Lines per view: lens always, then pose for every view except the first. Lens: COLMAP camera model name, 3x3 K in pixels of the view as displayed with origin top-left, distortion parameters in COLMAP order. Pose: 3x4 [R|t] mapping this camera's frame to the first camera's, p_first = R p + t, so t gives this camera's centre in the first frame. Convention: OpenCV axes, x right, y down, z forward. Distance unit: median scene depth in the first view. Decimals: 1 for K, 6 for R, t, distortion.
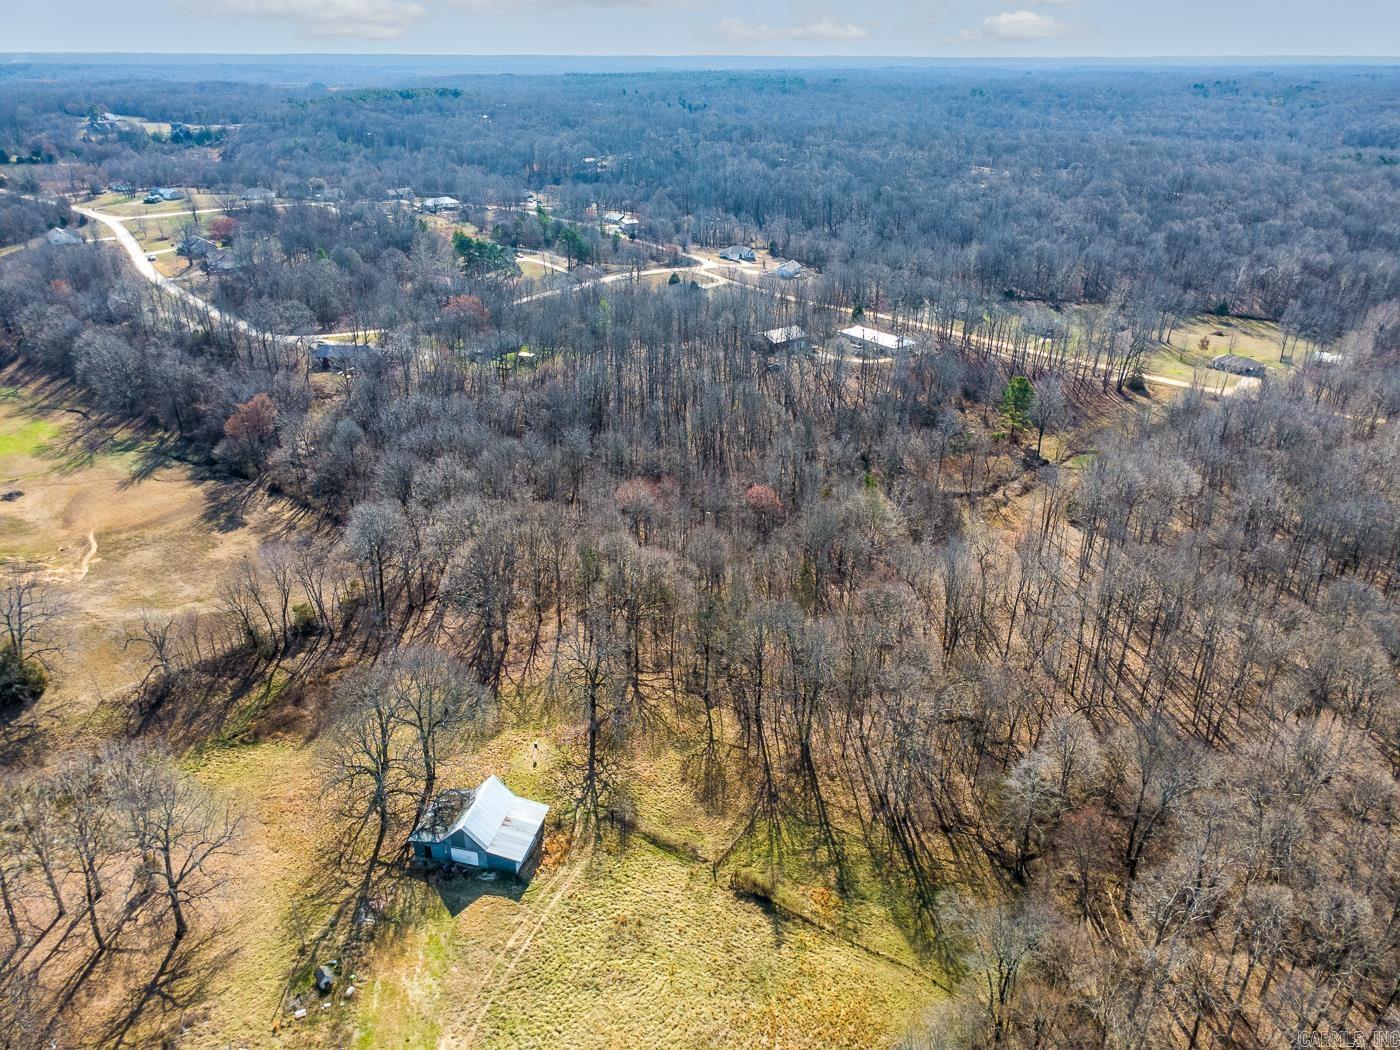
lens RADIAL K [[979.4, 0, 692.4], [0, 979.4, 522.2], [0, 0, 1]] dist [0.003570, 0.000684]
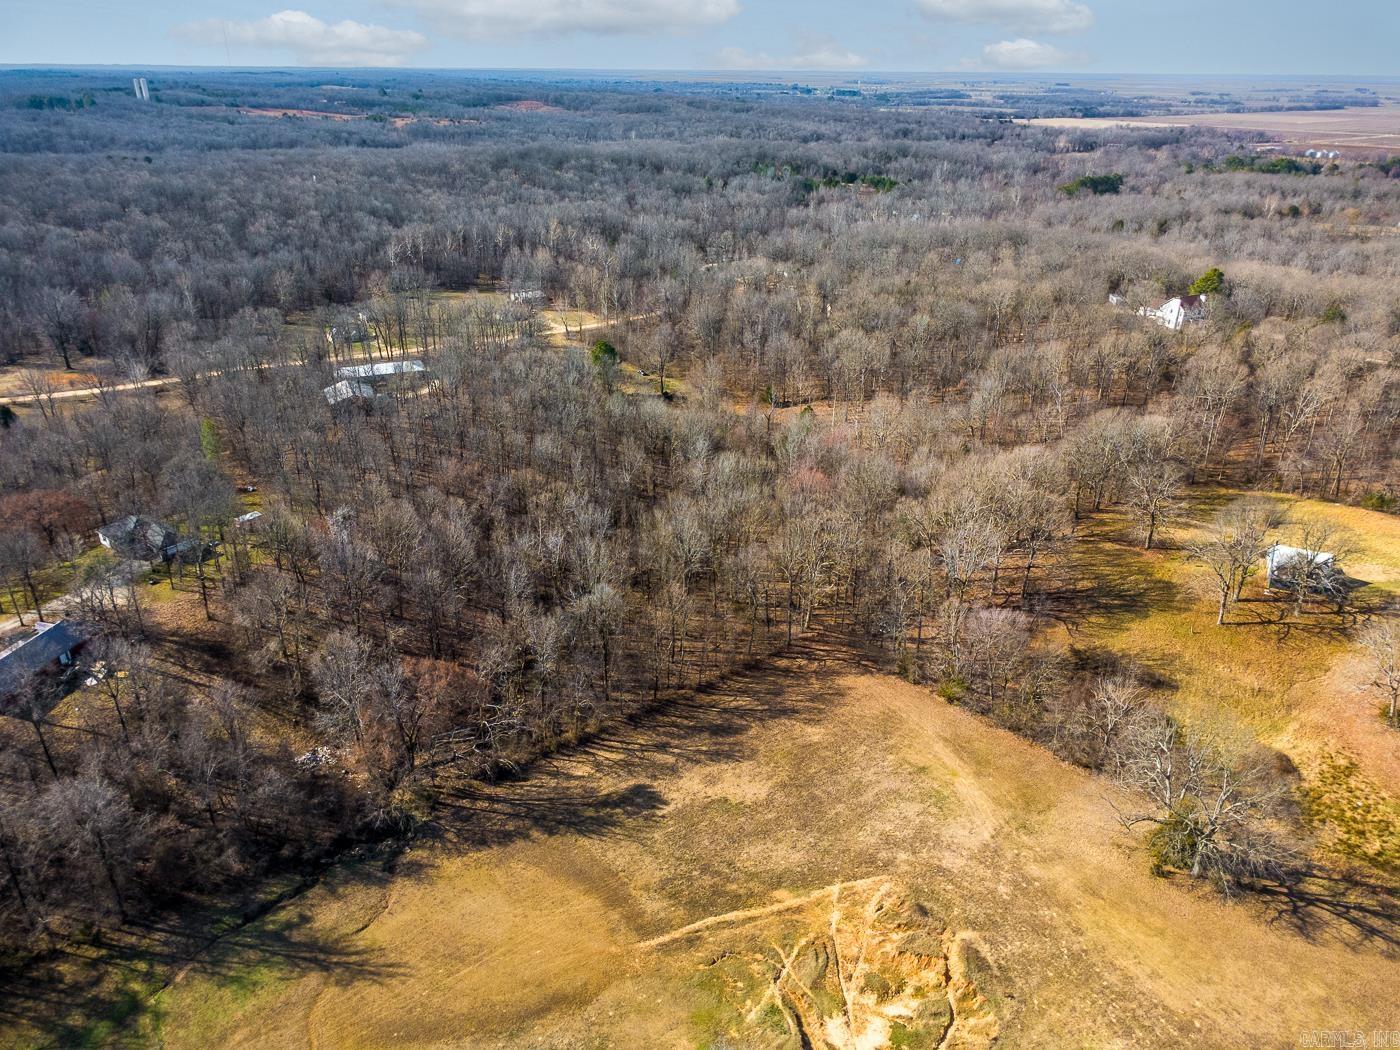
lens RADIAL K [[979.4, 0, 692.4], [0, 979.4, 522.2], [0, 0, 1]] dist [0.003570, 0.000684]
pose [[0.230162, -0.415096, 0.880182, -0.936223], [0.417902, 0.858982, 0.295819, -0.324822], [-0.878854, 0.299743, 0.371174, 0.655583]]
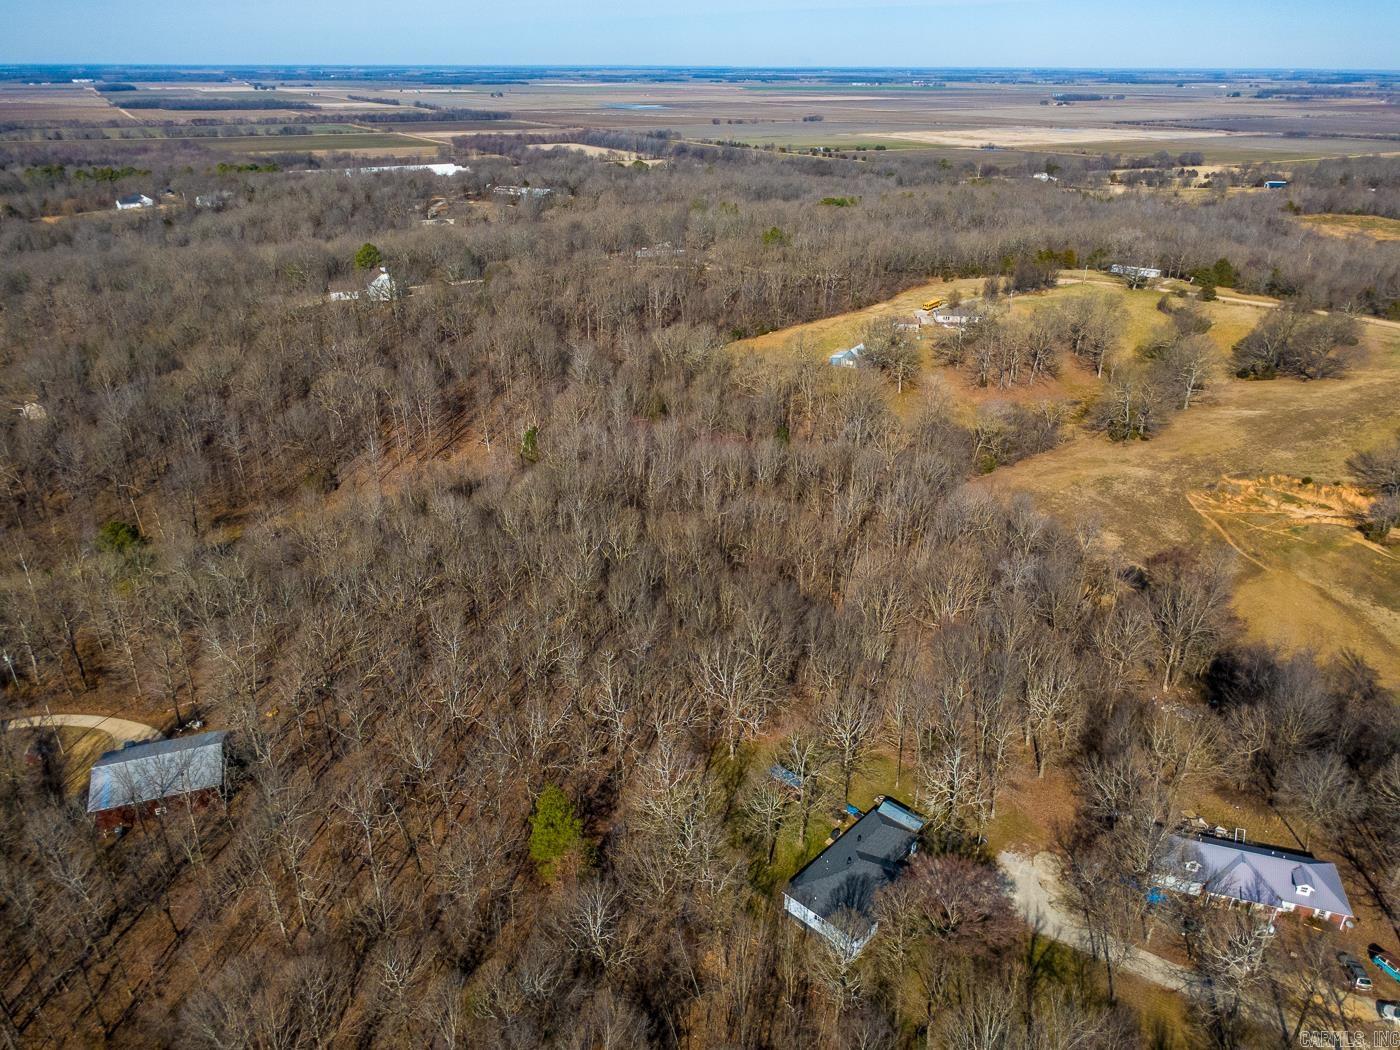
lens RADIAL K [[979.4, 0, 692.4], [0, 979.4, 522.2], [0, 0, 1]] dist [0.003570, 0.000684]
pose [[-0.947975, -0.143045, 0.284396, -0.320282], [0.130882, 0.639238, 0.757790, -0.785317], [-0.290195, 0.755588, -0.587260, 1.602328]]
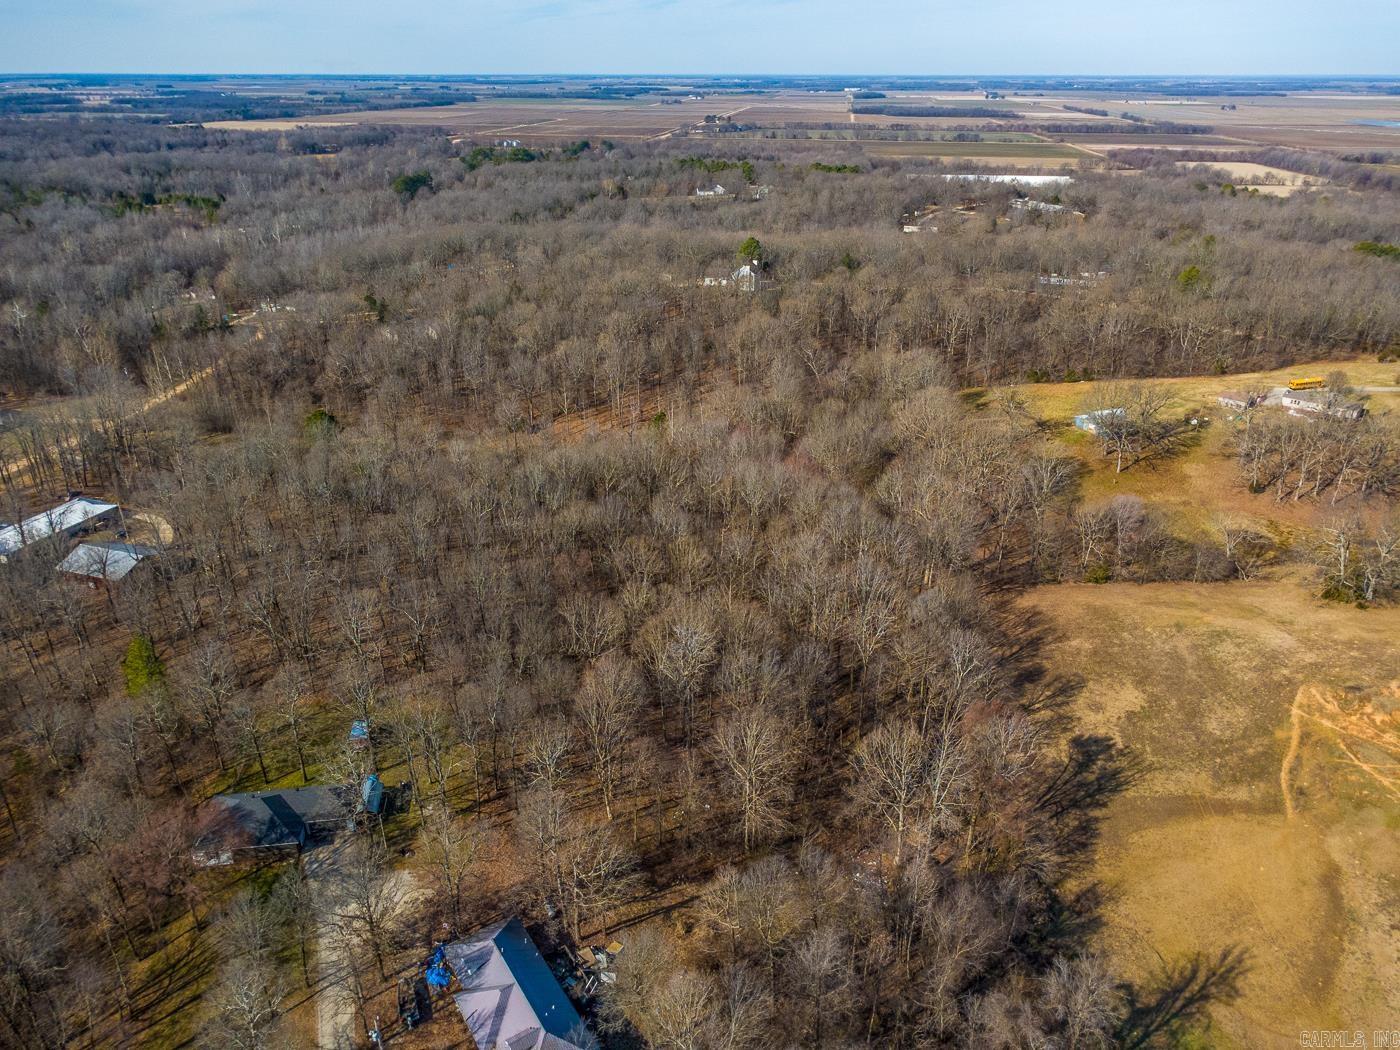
lens RADIAL K [[979.4, 0, 692.4], [0, 979.4, 522.2], [0, 0, 1]] dist [0.003570, 0.000684]
pose [[-0.542678, -0.357935, 0.759858, -0.777625], [0.361126, 0.717347, 0.595820, -0.630231], [-0.758346, 0.597743, -0.260029, 1.277269]]
